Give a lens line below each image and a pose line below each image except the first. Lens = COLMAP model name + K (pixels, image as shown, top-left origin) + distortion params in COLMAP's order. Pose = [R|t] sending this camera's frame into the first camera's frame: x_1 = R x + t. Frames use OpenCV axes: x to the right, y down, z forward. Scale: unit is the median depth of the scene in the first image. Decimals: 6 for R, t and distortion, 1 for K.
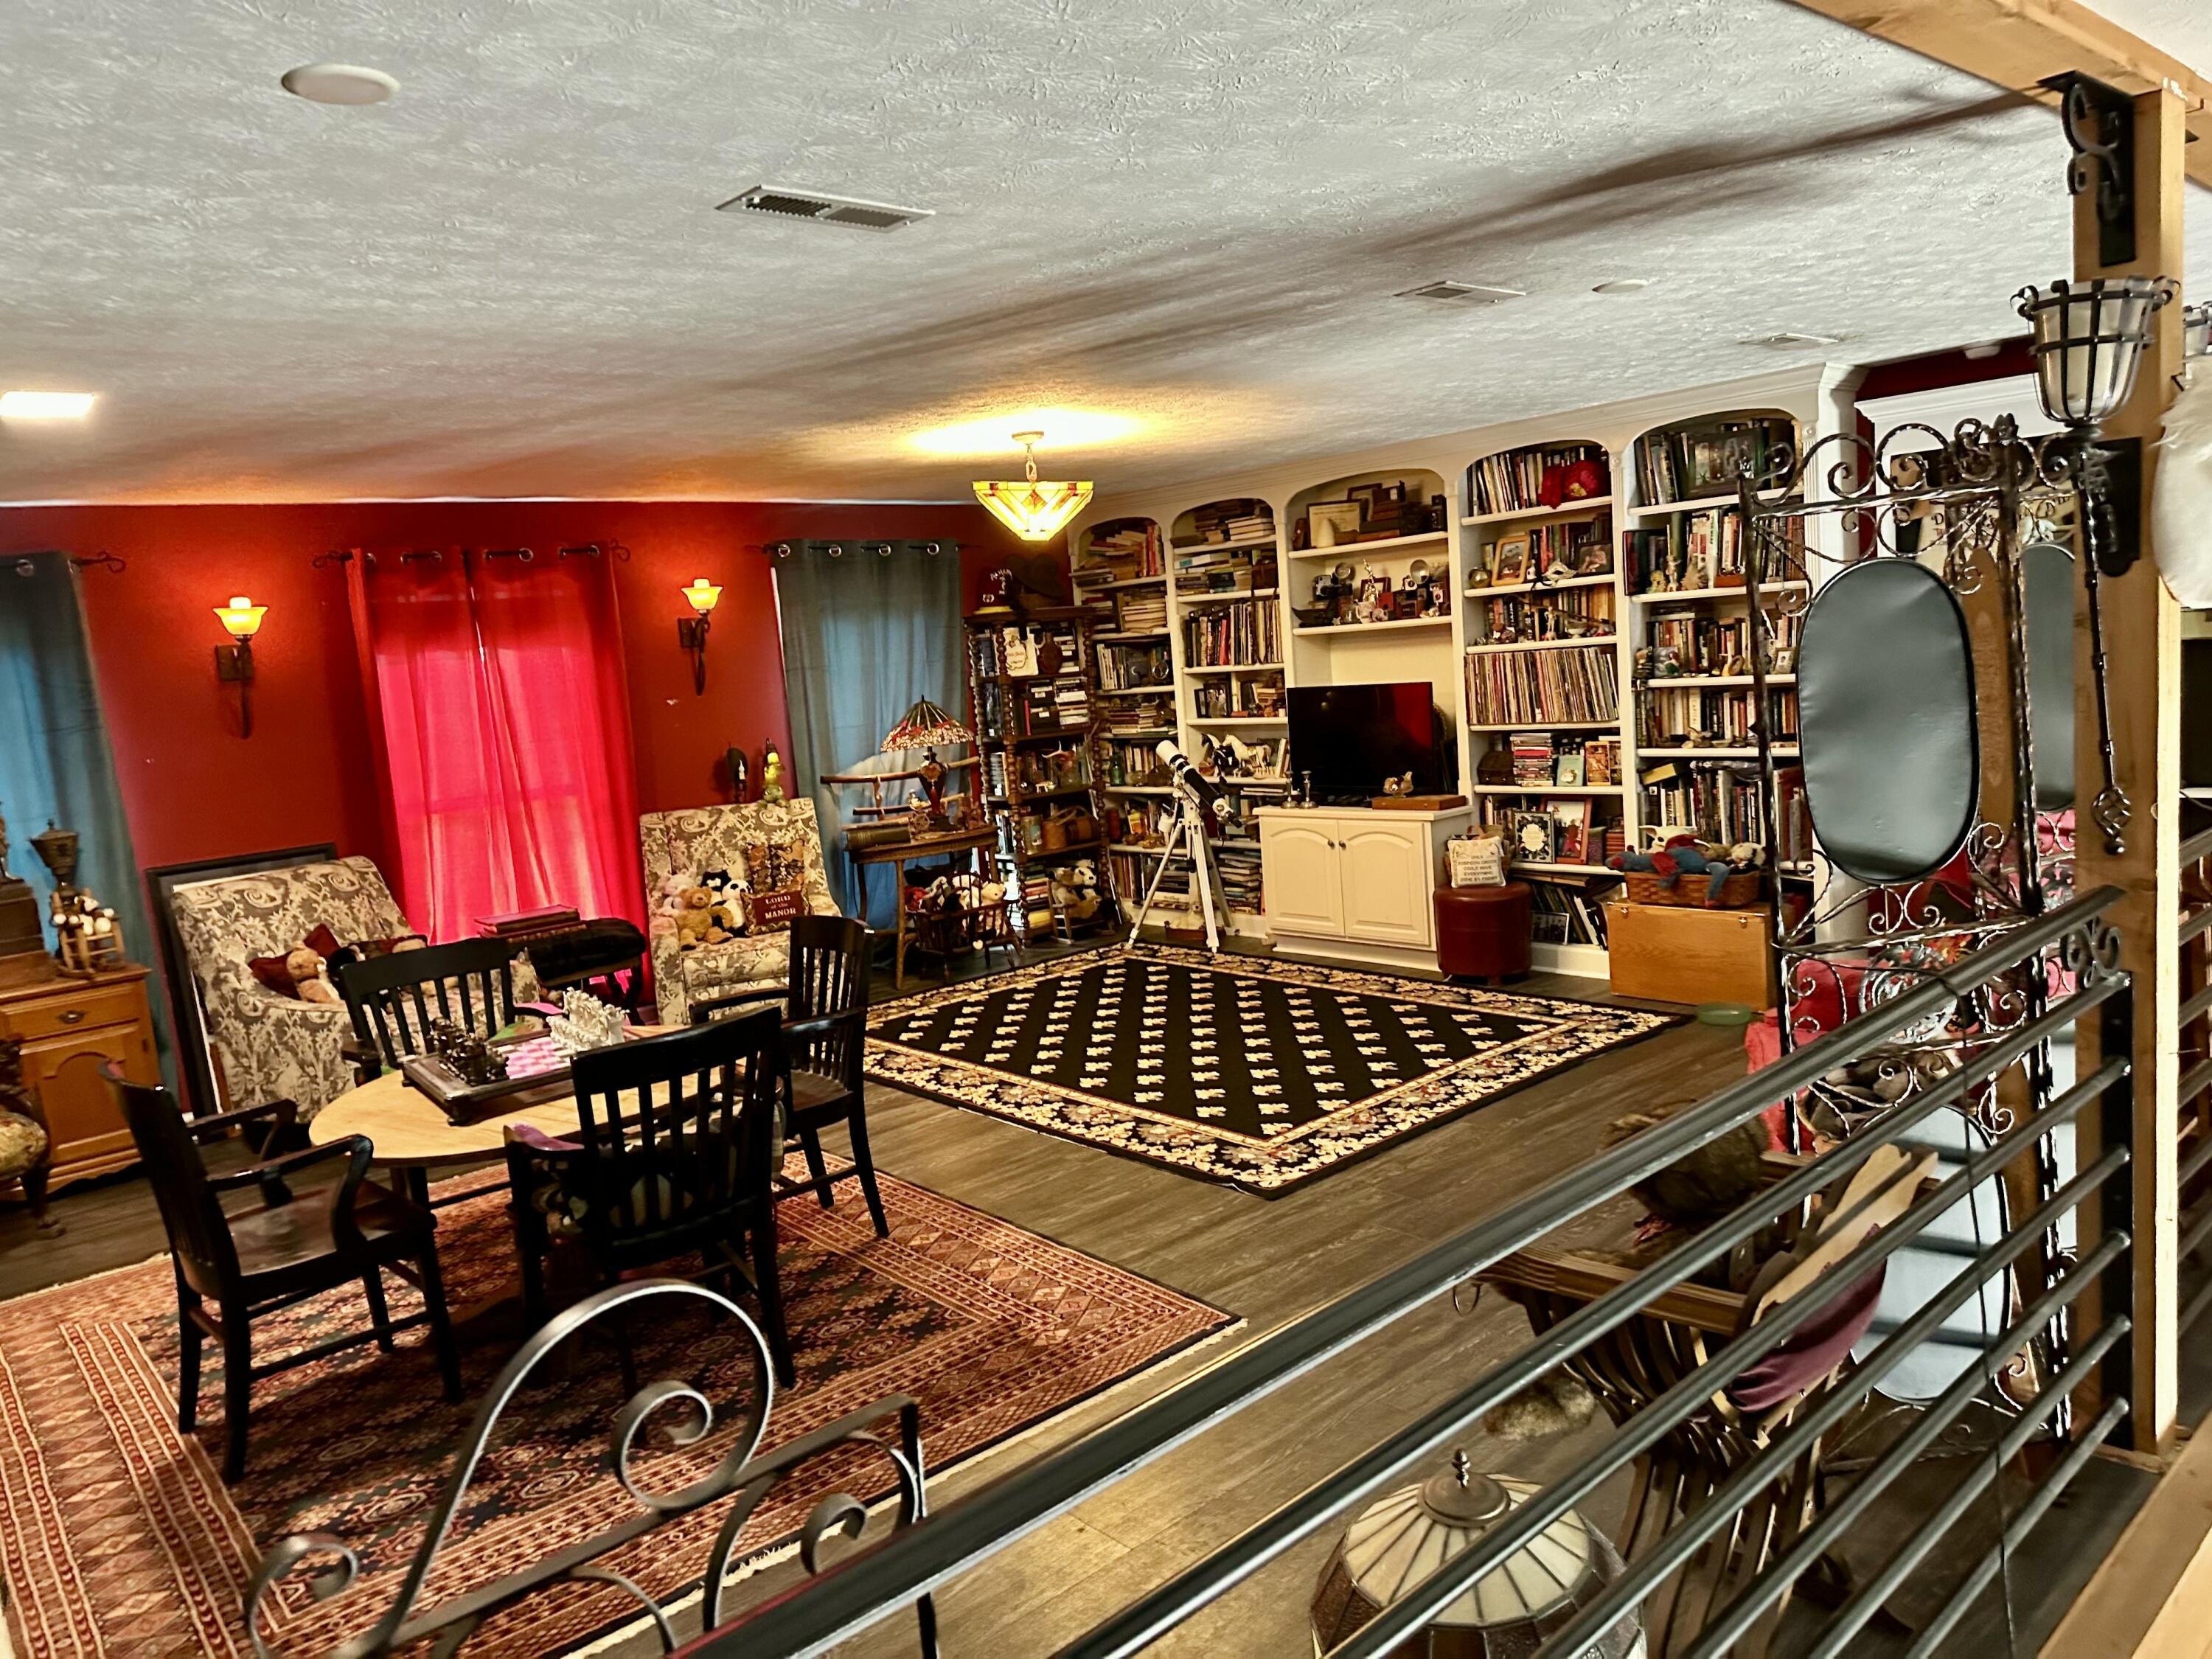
lens RADIAL K [[1536.8, 0, 1097.5], [0, 1536.8, 831.5], [0, 0, 1]] dist [0.165079, -0.285626]
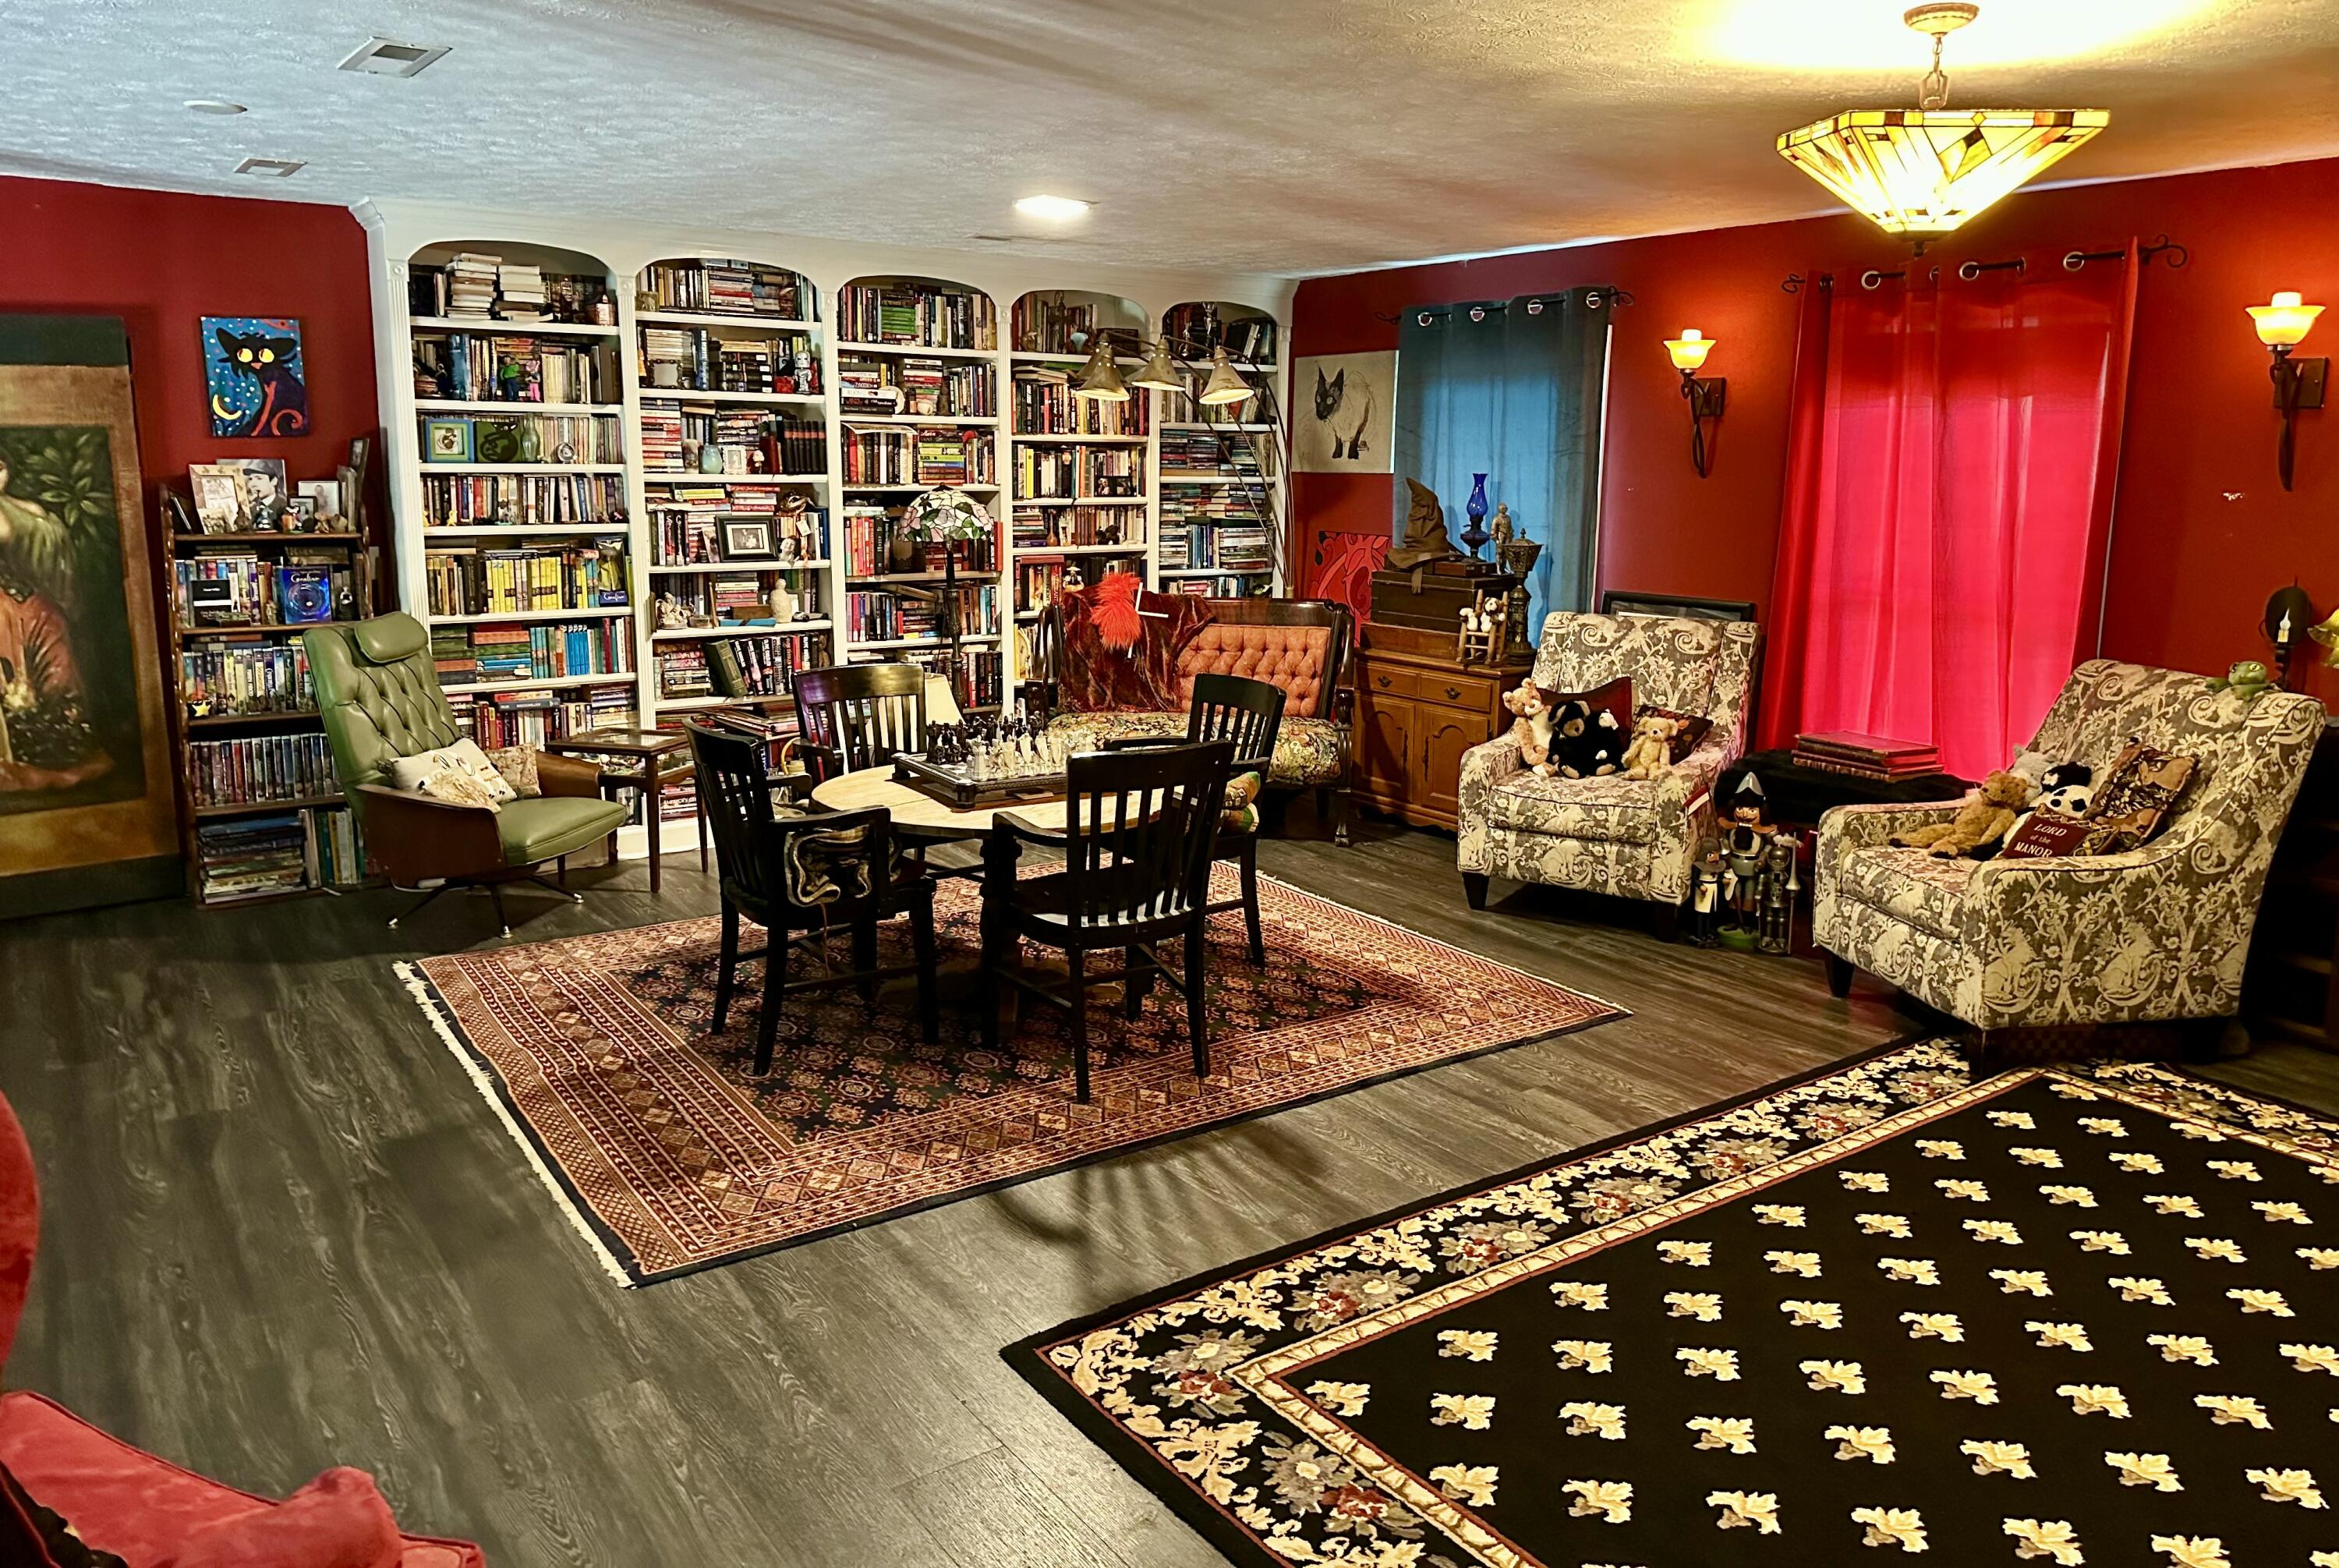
lens RADIAL K [[1613.1, 0, 1171.9], [0, 1613.1, 751.0], [0, 0, 1]] dist [0.074224, -0.162602]
pose [[-0.101647, 0.262056, -0.959685, 0.455043], [-0.125078, 0.953660, 0.273658, -0.122624], [0.986926, 0.147852, -0.064159, 0.729843]]
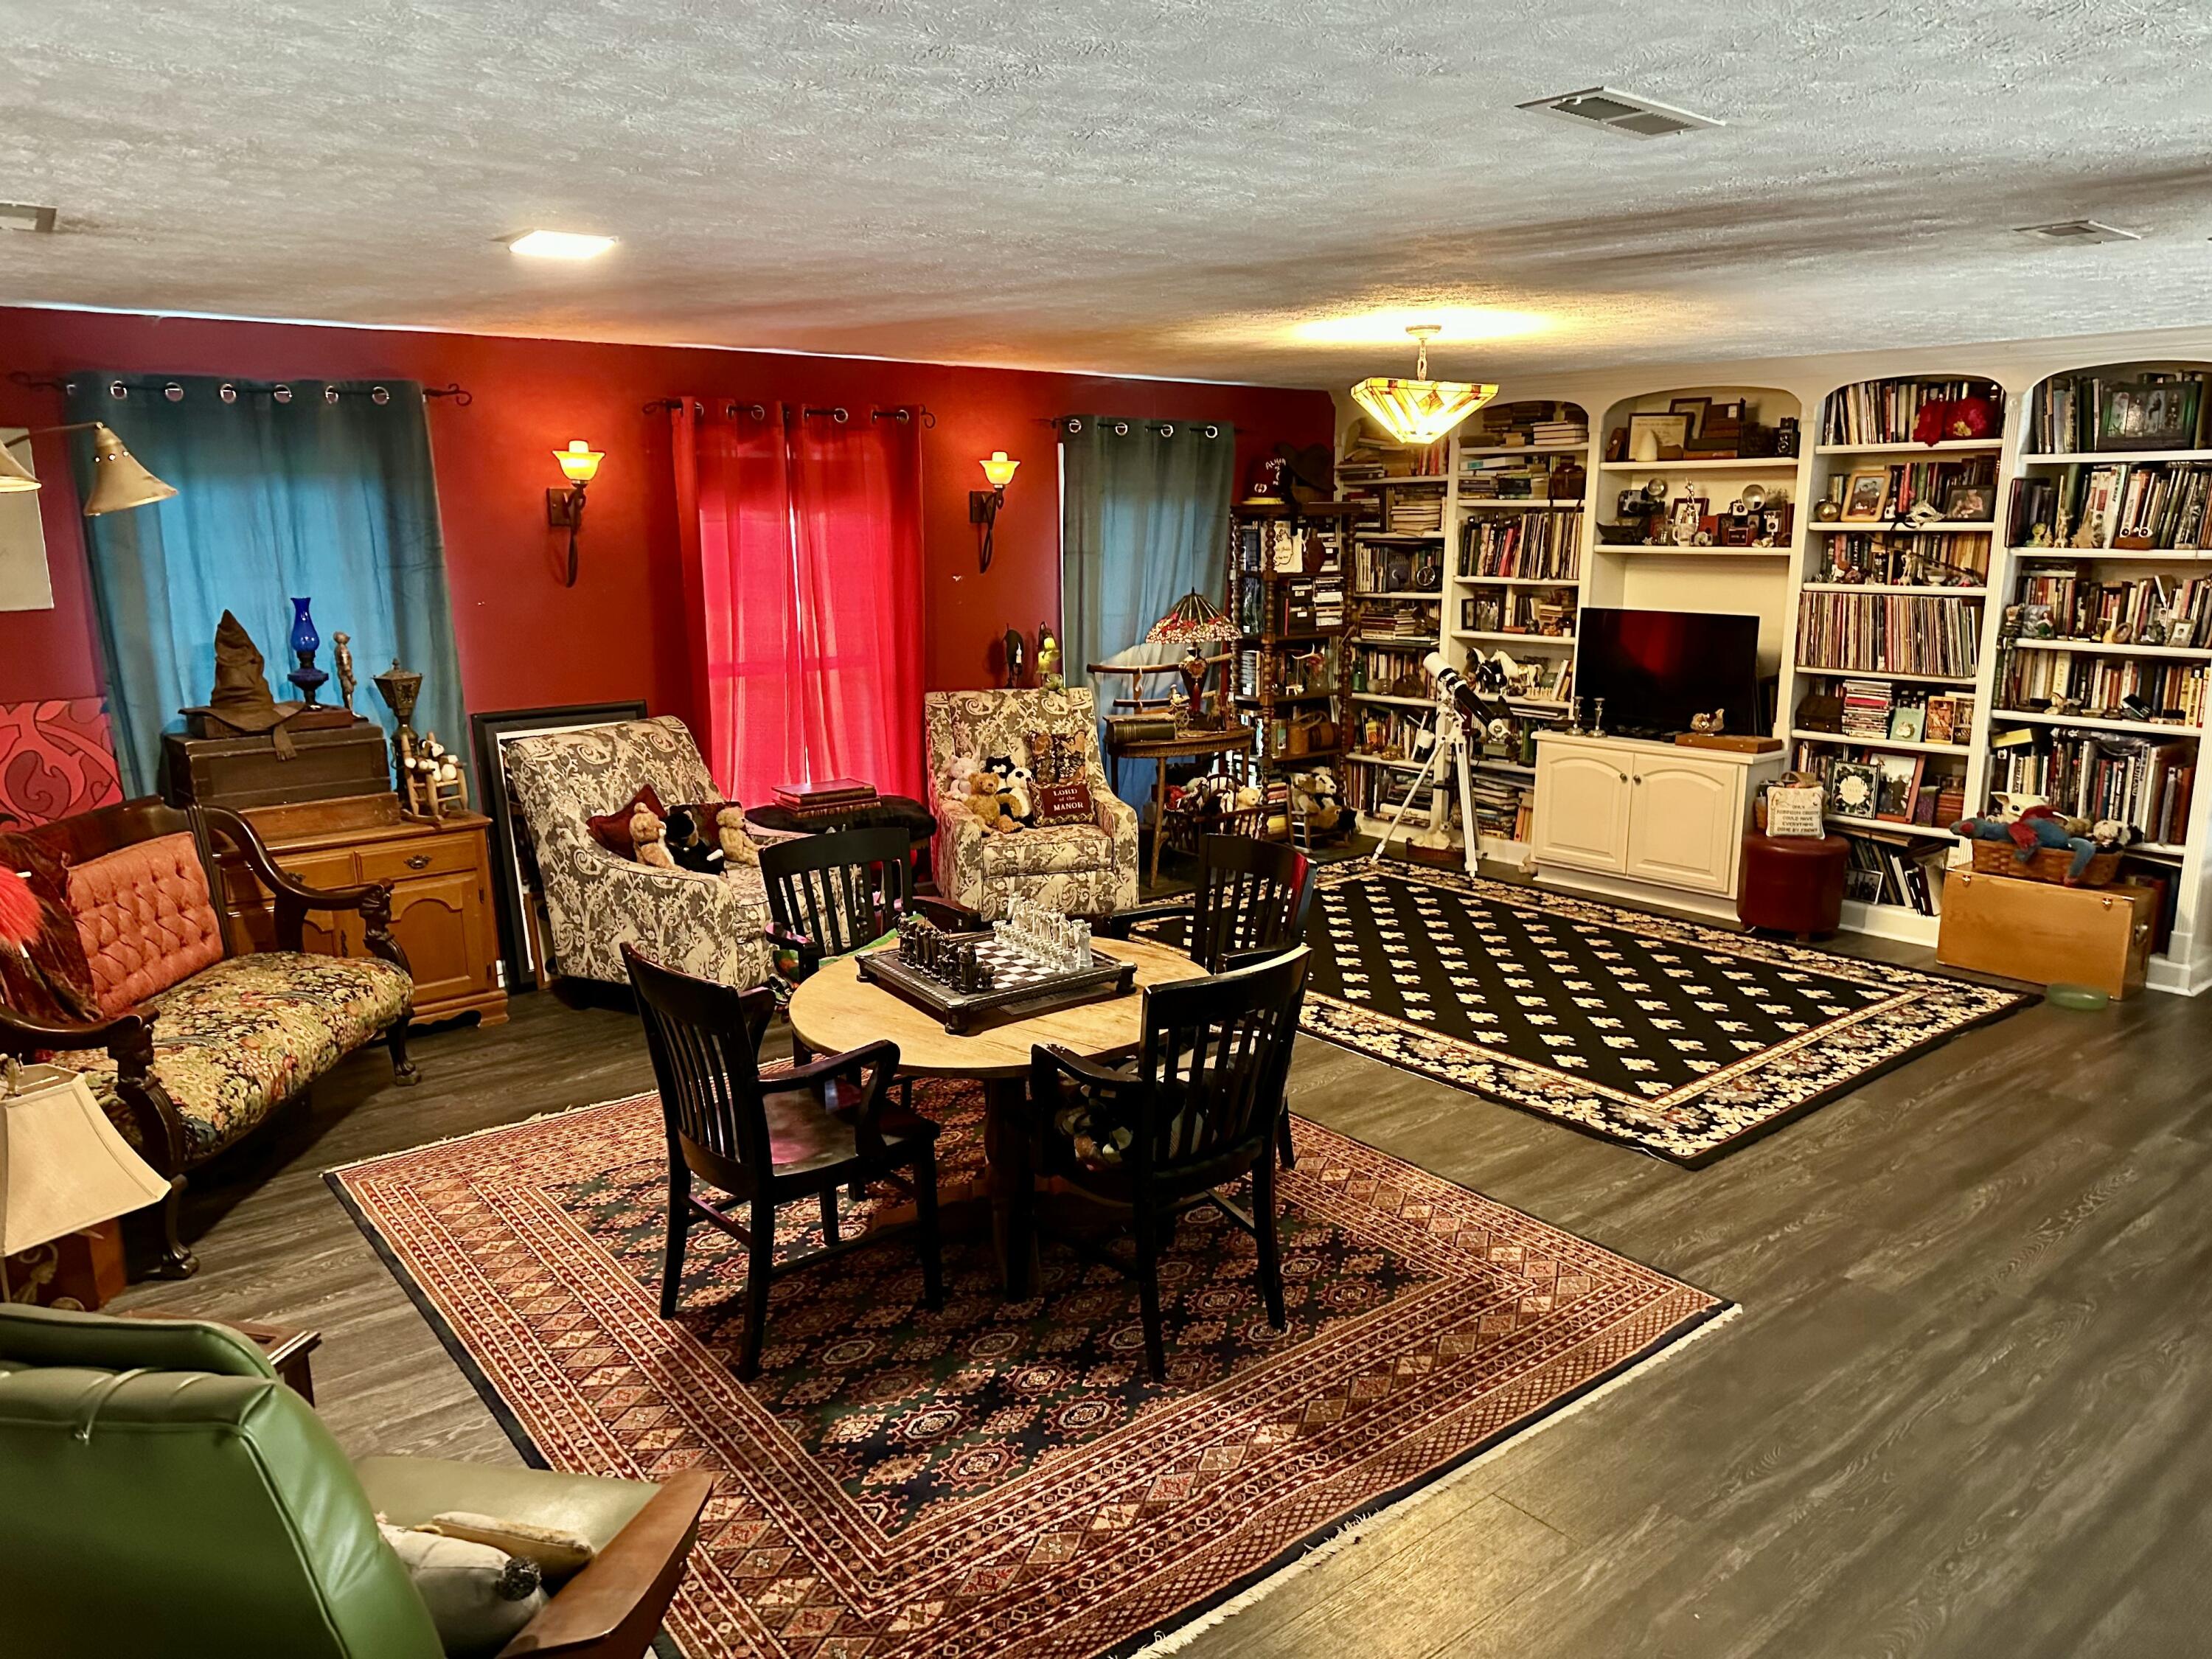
lens RADIAL K [[1536.8, 0, 1097.5], [0, 1536.8, 831.5], [0, 0, 1]] dist [0.165079, -0.285626]
pose [[0.996377, 0.082770, -0.019527, -0.172572], [-0.080857, 0.993177, 0.084037, -0.015541], [0.026349, -0.082154, 0.996271, 0.026704]]
